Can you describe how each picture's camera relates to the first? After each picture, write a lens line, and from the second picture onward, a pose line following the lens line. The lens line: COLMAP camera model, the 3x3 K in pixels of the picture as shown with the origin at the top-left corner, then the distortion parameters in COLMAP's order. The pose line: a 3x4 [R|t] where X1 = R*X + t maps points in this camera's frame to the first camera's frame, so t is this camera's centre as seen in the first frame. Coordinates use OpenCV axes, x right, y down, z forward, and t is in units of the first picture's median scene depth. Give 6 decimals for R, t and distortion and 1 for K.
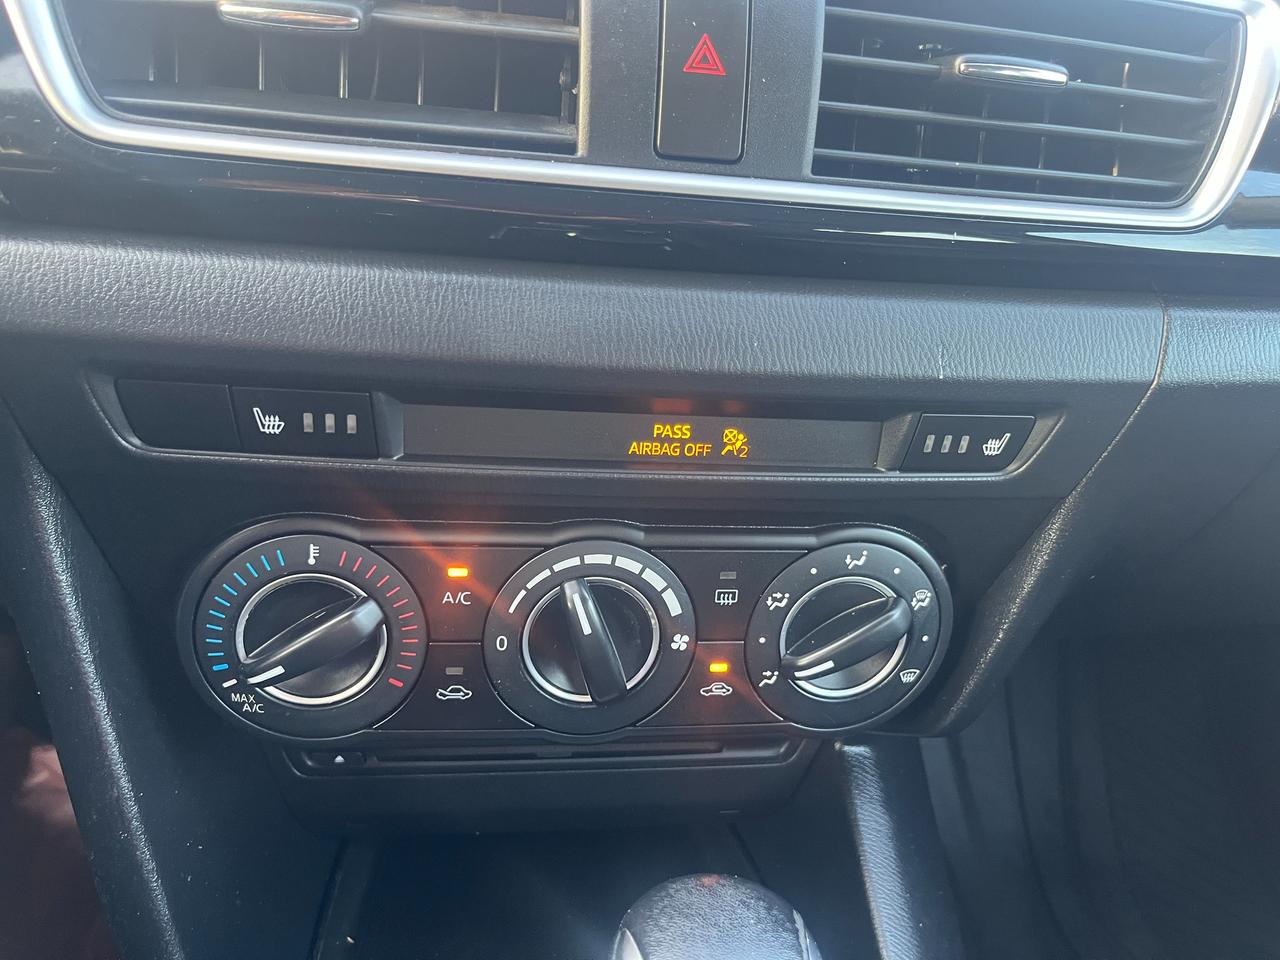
lens RADIAL K [[963.6, 0, 645.1], [0, 963.6, 484.4], [0, 0, 1]] dist [0.064636, -0.102637]
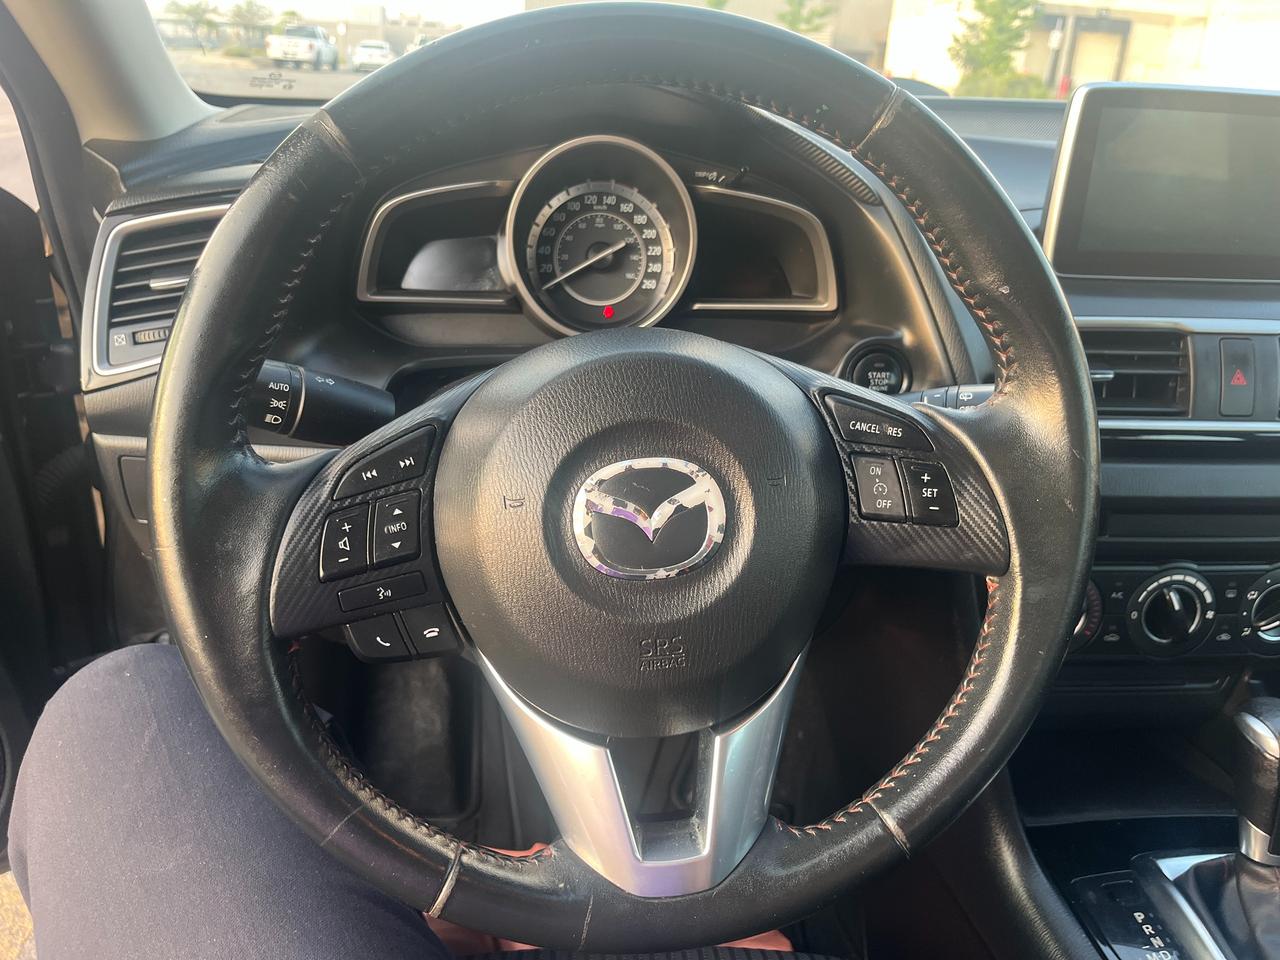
lens RADIAL K [[963.6, 0, 645.1], [0, 963.6, 484.4], [0, 0, 1]] dist [0.064636, -0.102637]
pose [[0.994657, -0.032312, -0.098051, -1.075193], [0.024553, 0.996546, -0.079333, 0.008596], [0.100276, 0.076501, 0.992014, -1.453629]]
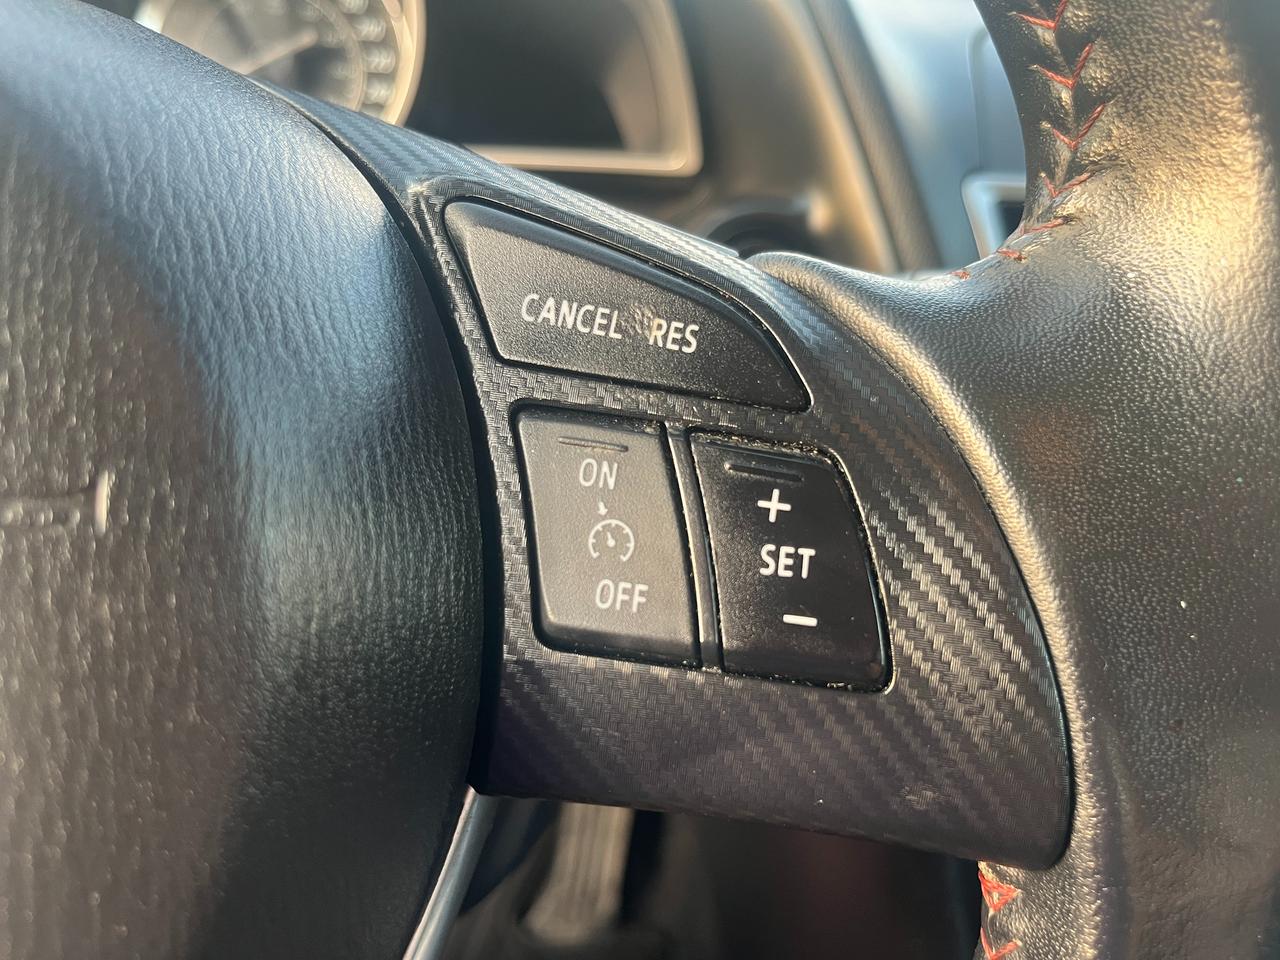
lens RADIAL K [[1001.9, 0, 638.2], [0, 1001.9, 483.9], [0, 0, 1]] dist [0.010826, 0.004422]
pose [[0.998252, -0.001737, -0.059079, -0.826388], [-0.002801, 0.997055, -0.076634, -0.084919], [0.059038, 0.076666, 0.995307, -0.364216]]
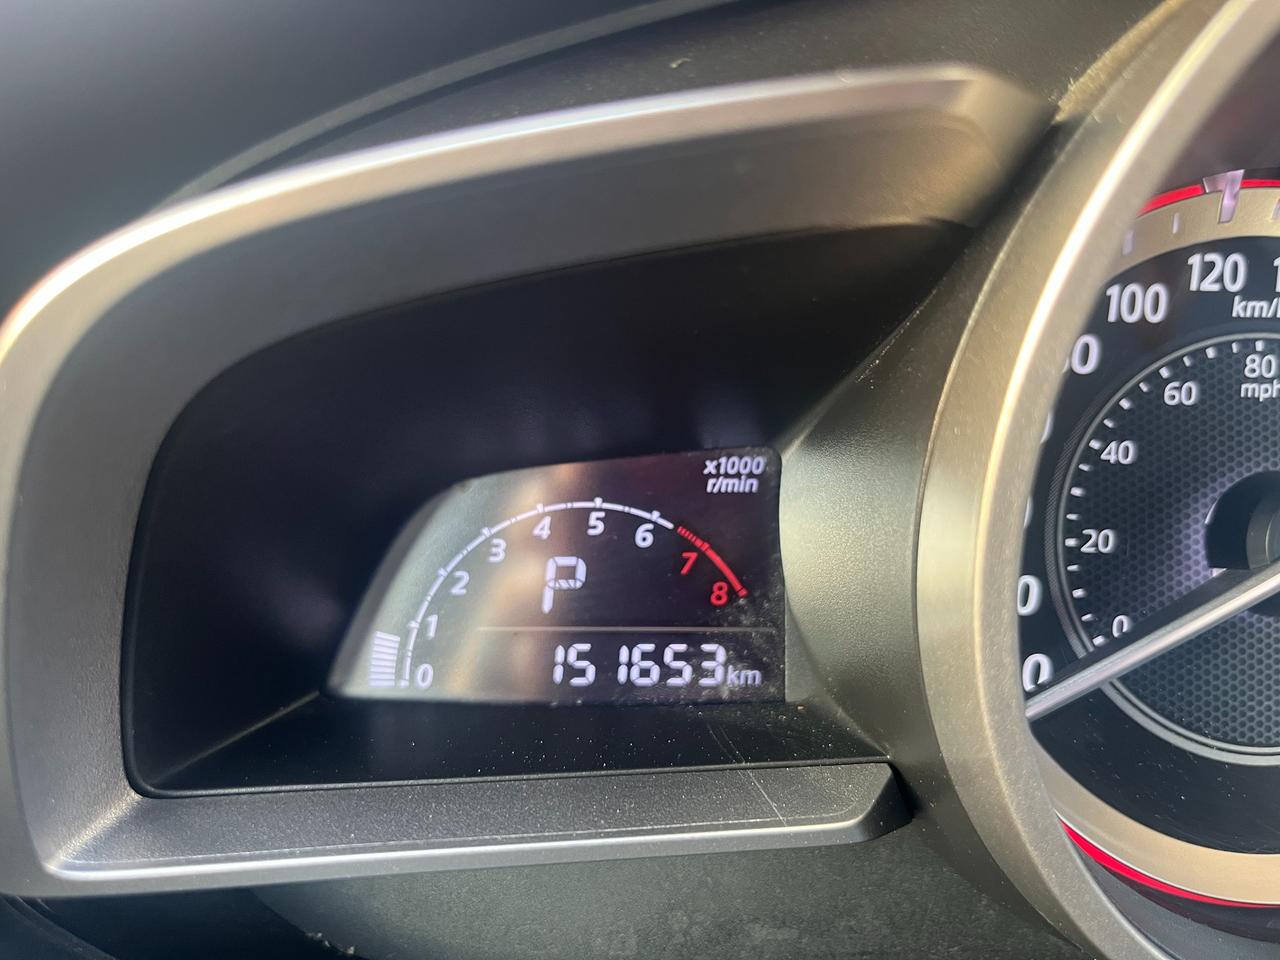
lens RADIAL K [[963.6, 0, 645.1], [0, 963.6, 484.4], [0, 0, 1]] dist [0.064636, -0.102637]
pose [[0.983454, -0.059555, -0.171092, -1.656193], [0.018652, 0.972687, -0.231370, -0.696011], [0.180198, 0.224350, 0.957703, 0.415690]]
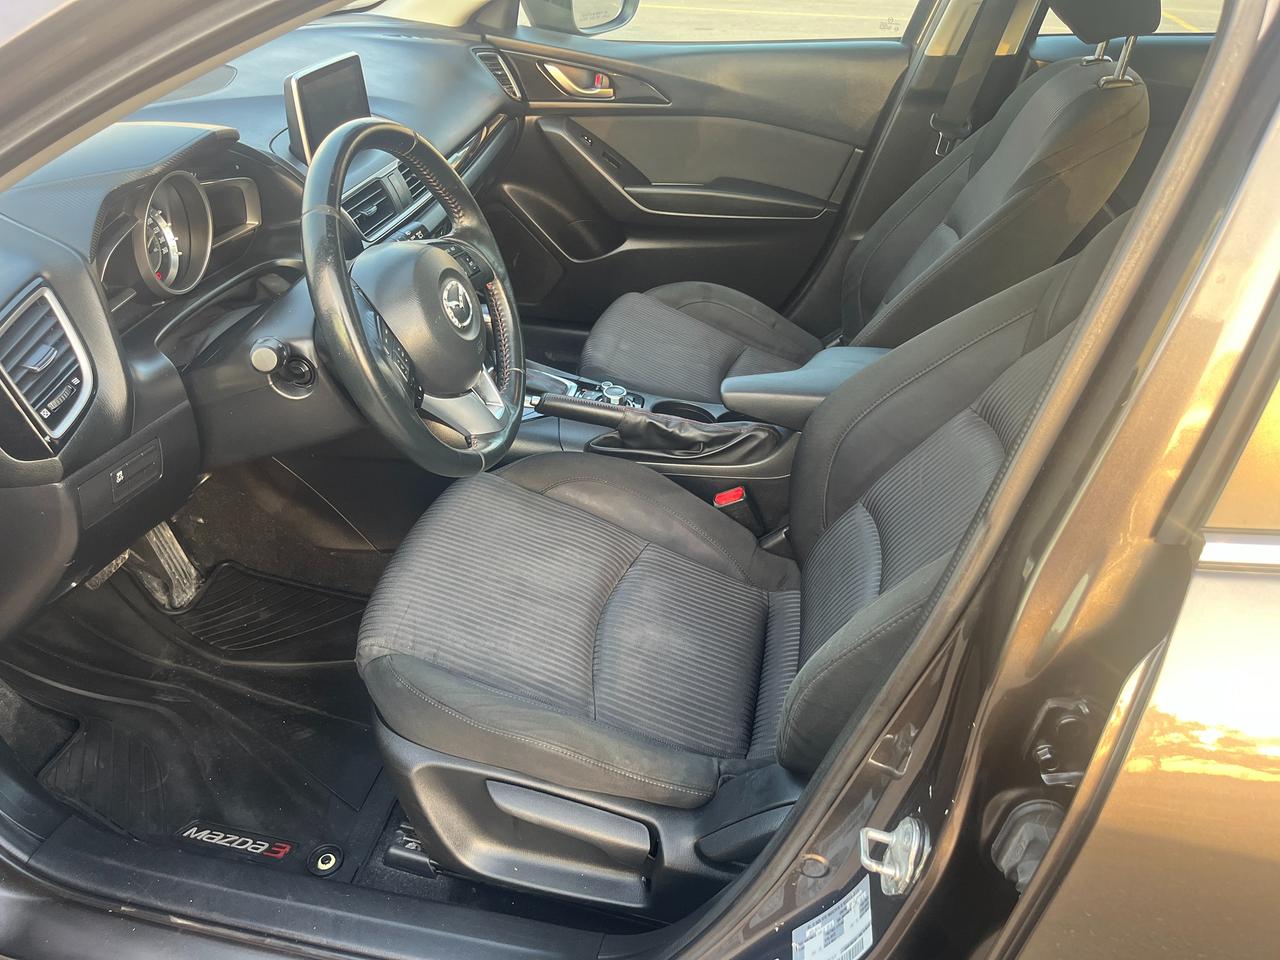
lens RADIAL K [[965.1, 0, 643.9], [0, 965.1, 482.0], [0, 0, 1]] dist [0.005745, -0.000705]
pose [[0.317767, -0.594502, 0.738642, -4.205071], [0.435878, 0.783417, 0.443022, -0.870620], [-0.842042, 0.181180, 0.508074, -2.536250]]
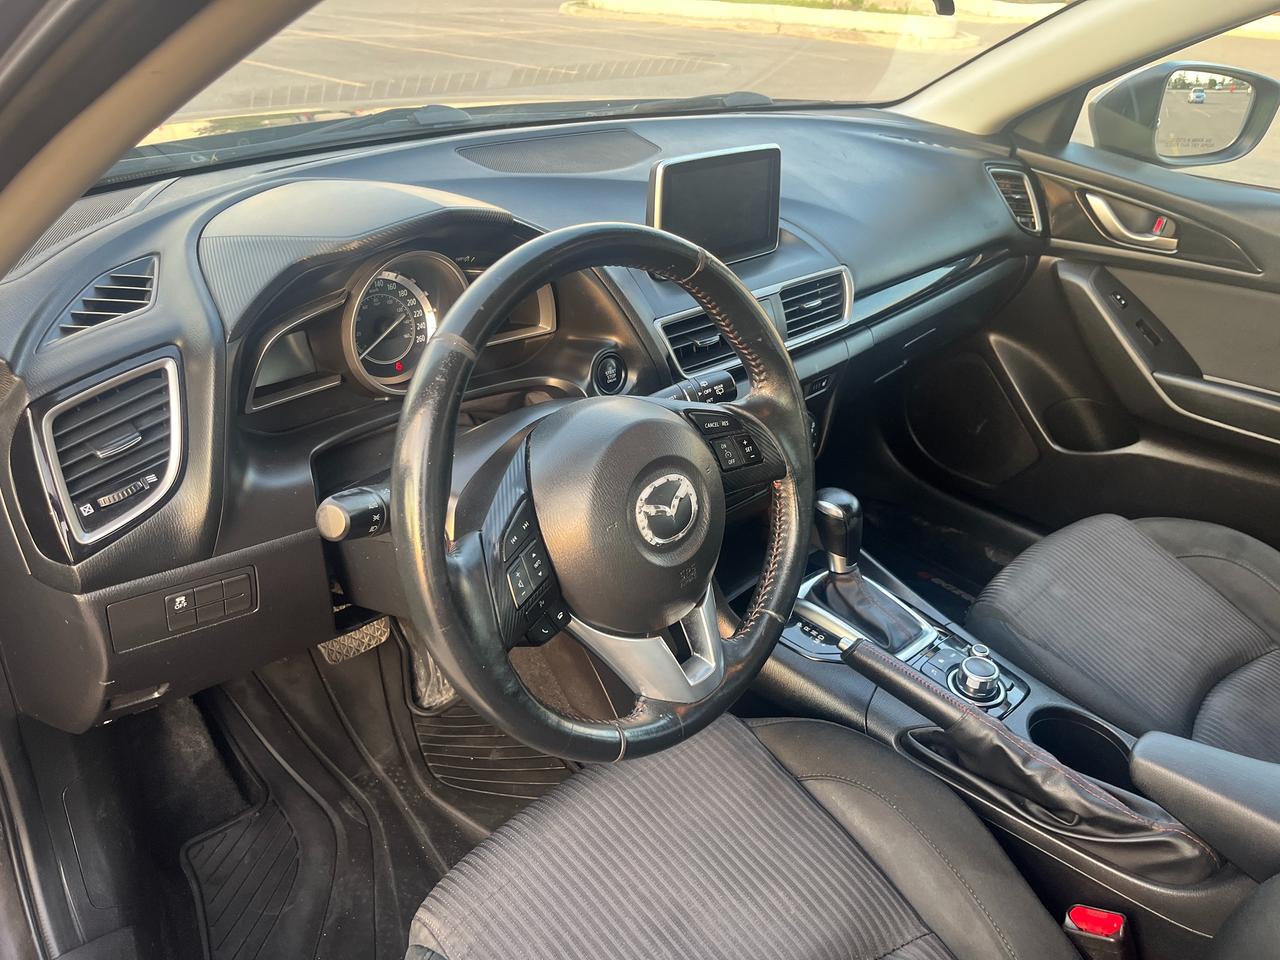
lens RADIAL K [[963.6, 0, 645.1], [0, 963.6, 484.4], [0, 0, 1]] dist [0.064636, -0.102637]
pose [[0.811023, -0.341554, 0.474955, -2.422800], [0.305237, 0.939657, 0.154518, -0.519723], [-0.499071, 0.019656, 0.866338, -2.258564]]
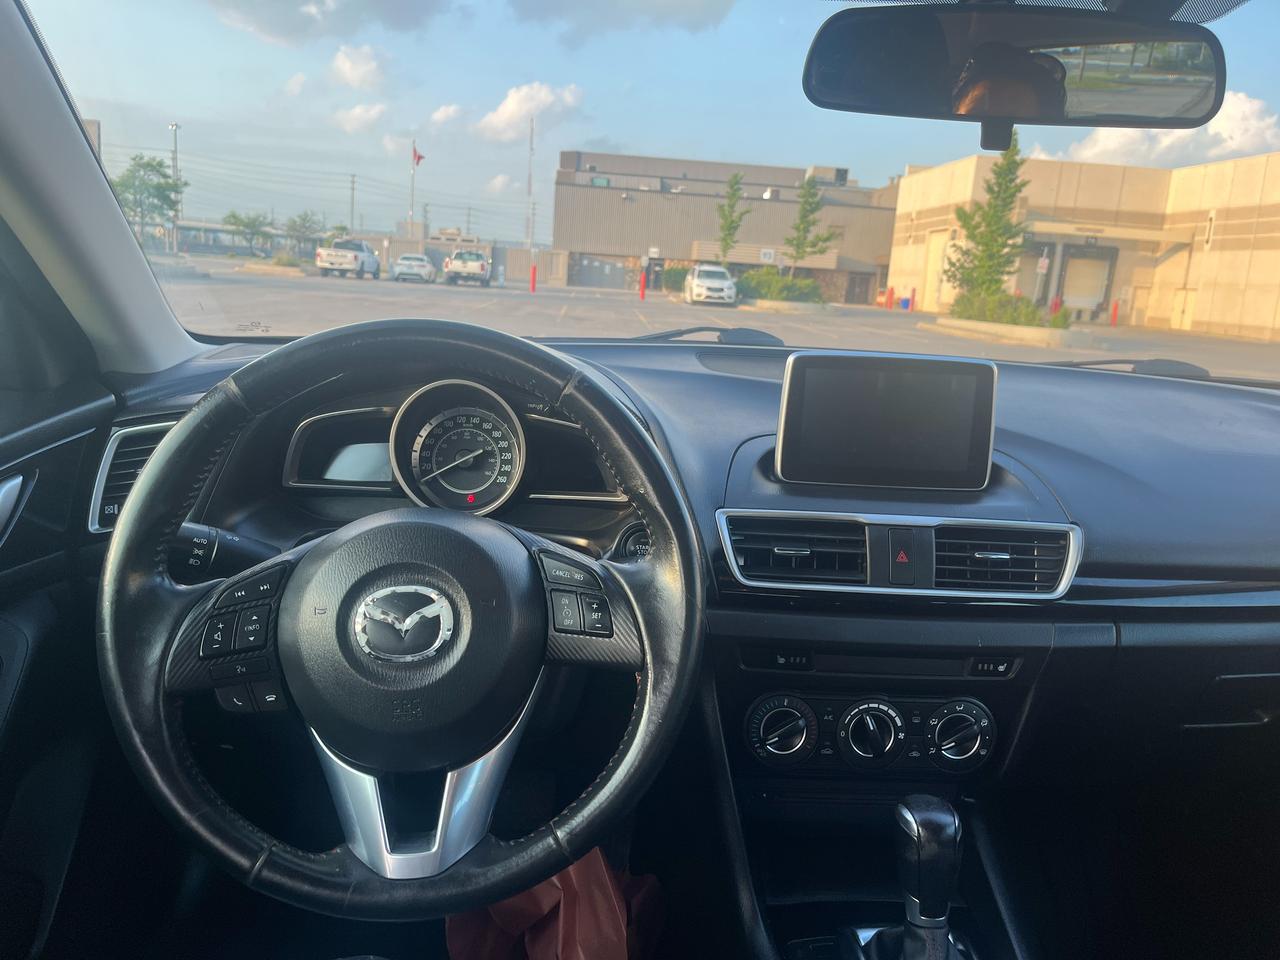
lens RADIAL K [[965.1, 0, 643.9], [0, 965.1, 482.0], [0, 0, 1]] dist [0.005745, -0.000705]
pose [[0.993869, -0.028123, -0.106932, -0.425120], [-0.002412, 0.961368, -0.275256, 0.240498], [0.110542, 0.273826, 0.955405, -2.216098]]
